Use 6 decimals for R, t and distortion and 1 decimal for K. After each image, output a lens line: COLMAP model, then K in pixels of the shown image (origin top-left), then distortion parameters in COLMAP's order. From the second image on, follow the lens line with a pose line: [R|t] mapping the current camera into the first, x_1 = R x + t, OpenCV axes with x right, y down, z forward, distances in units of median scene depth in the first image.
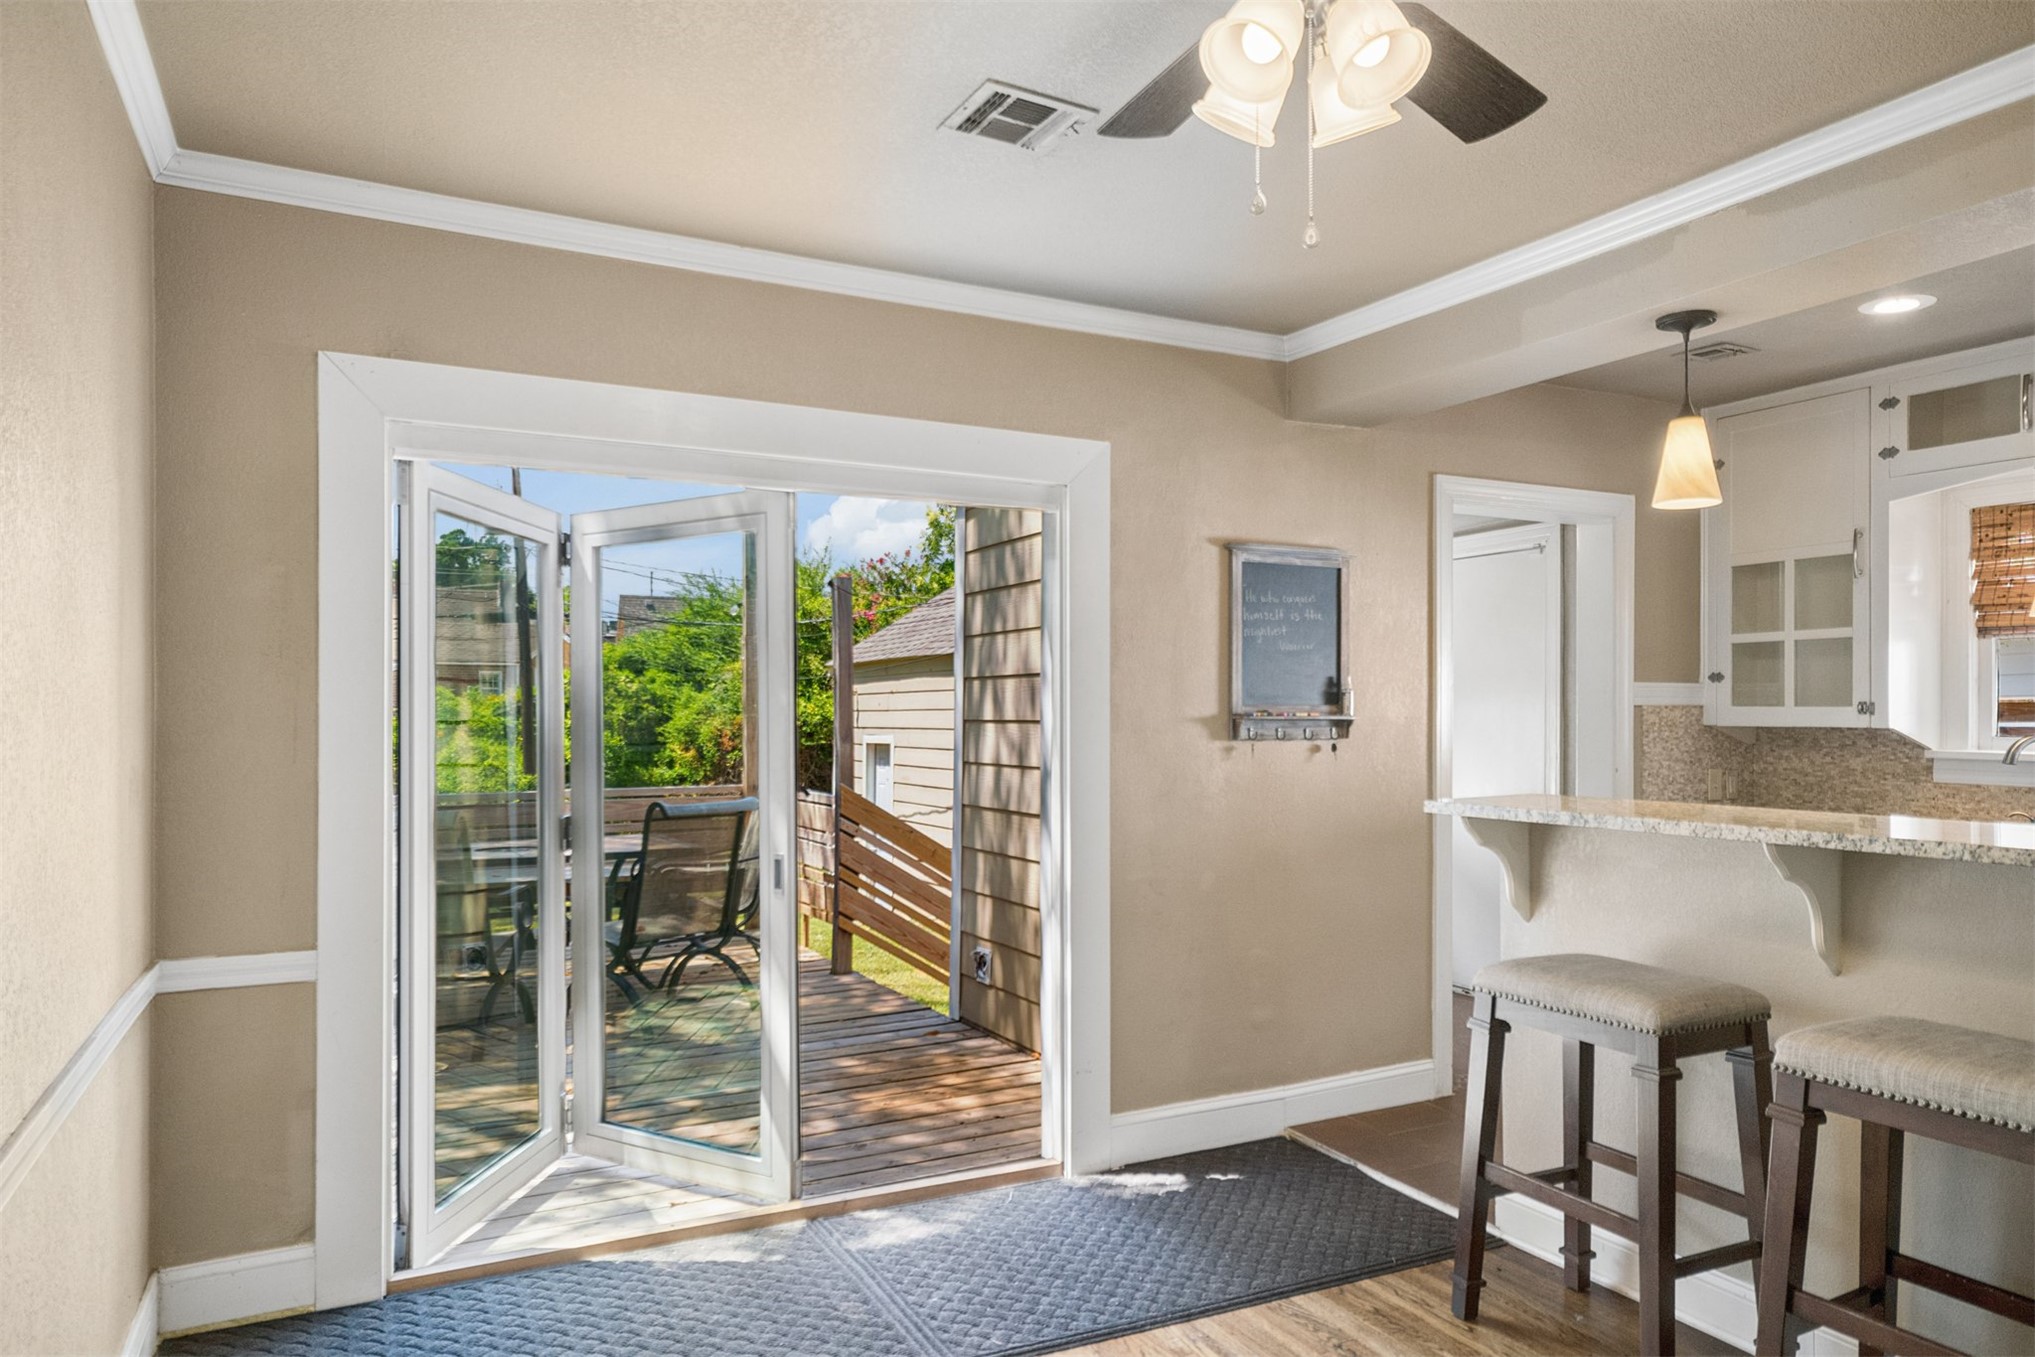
lens RADIAL K [[1318.5, 0, 1026.1], [0, 1318.5, 716.1], [0, 0, 1]] dist [-0.000515, 0.001199]
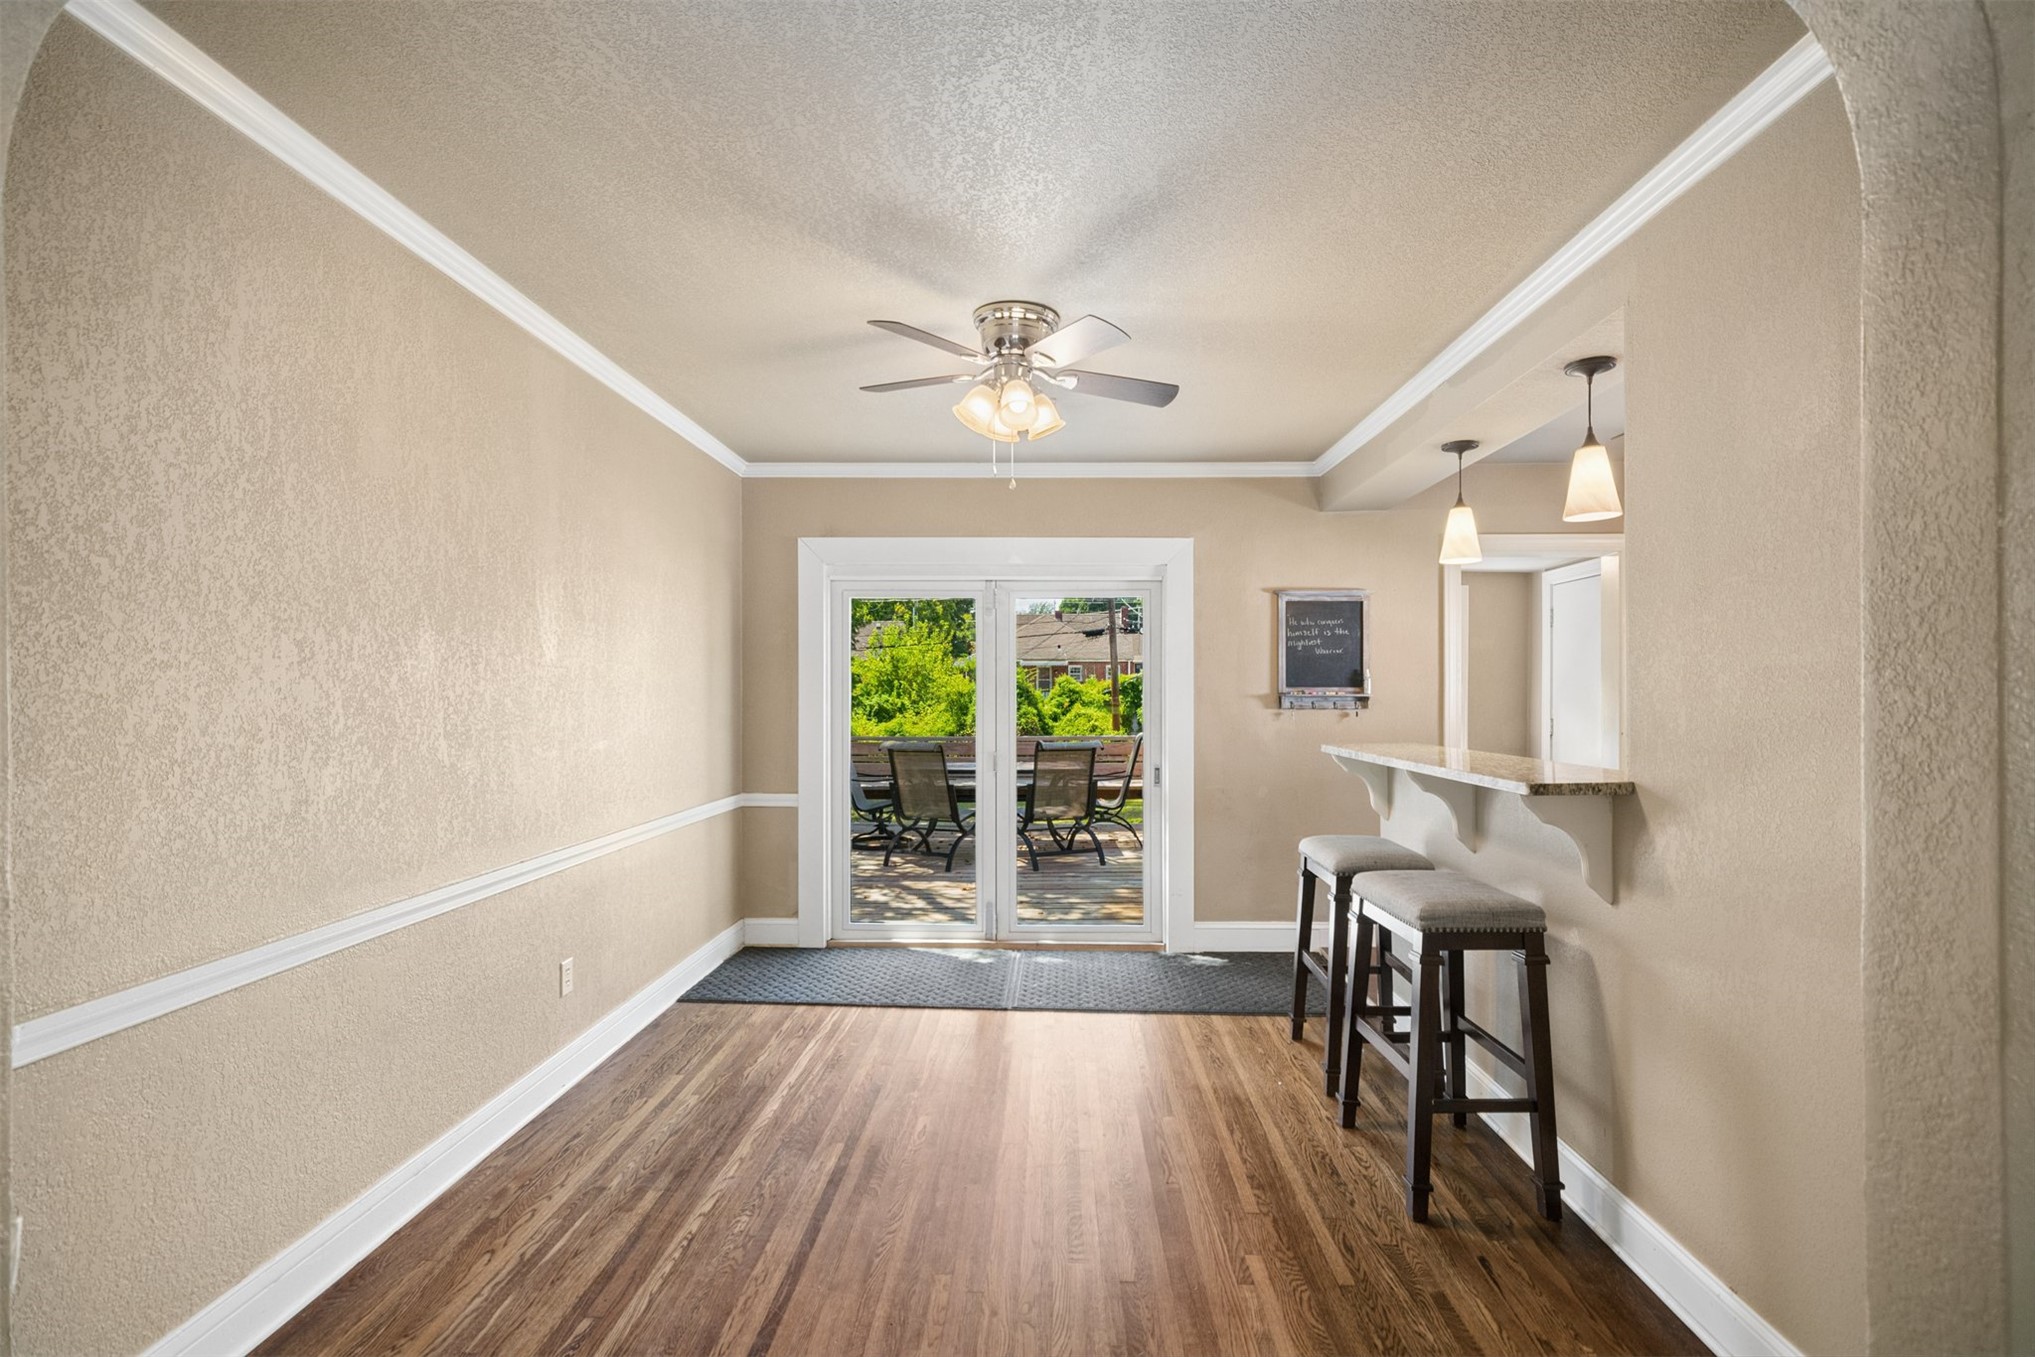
lens RADIAL K [[933.2, 0, 1026.8], [0, 933.2, 687.7], [0, 0, 1]] dist [-0.001472, 0.000059]
pose [[0.874085, -0.003529, -0.485761, 0.447452], [-0.002097, 0.999937, -0.011037, 0.005249], [0.485769, 0.010666, 0.874022, -0.182362]]
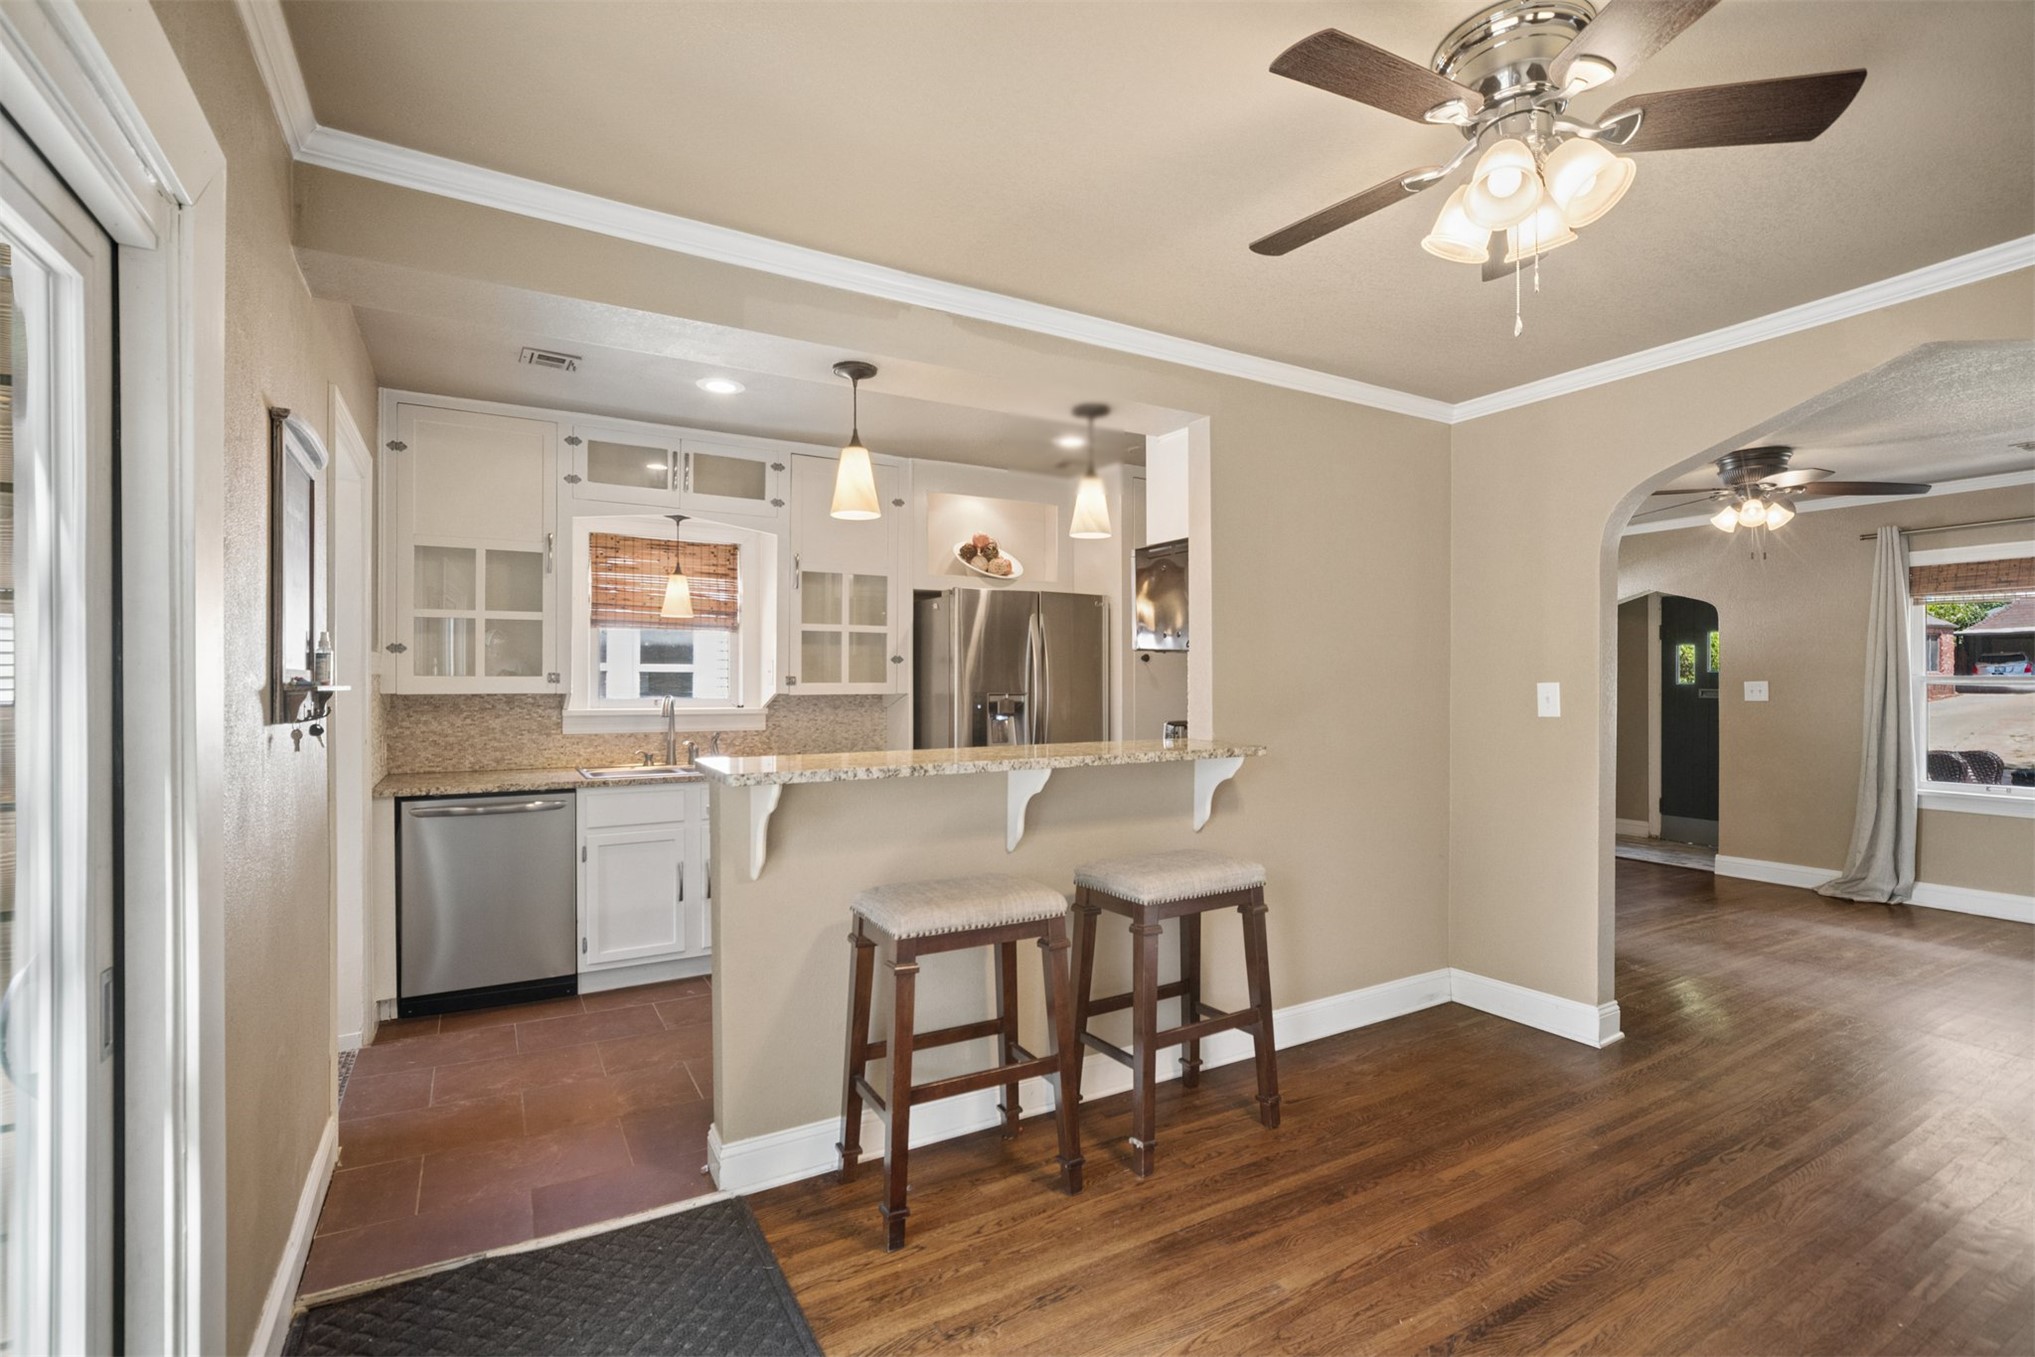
lens RADIAL K [[933.2, 0, 1030.9], [0, 933.2, 684.3], [0, 0, 1]] dist [-0.001472, 0.000059]
pose [[-0.061029, -0.003308, 0.998131, -0.307900], [0.002946, 0.999990, 0.003495, -0.001965], [-0.998132, 0.003154, -0.061019, 0.672683]]
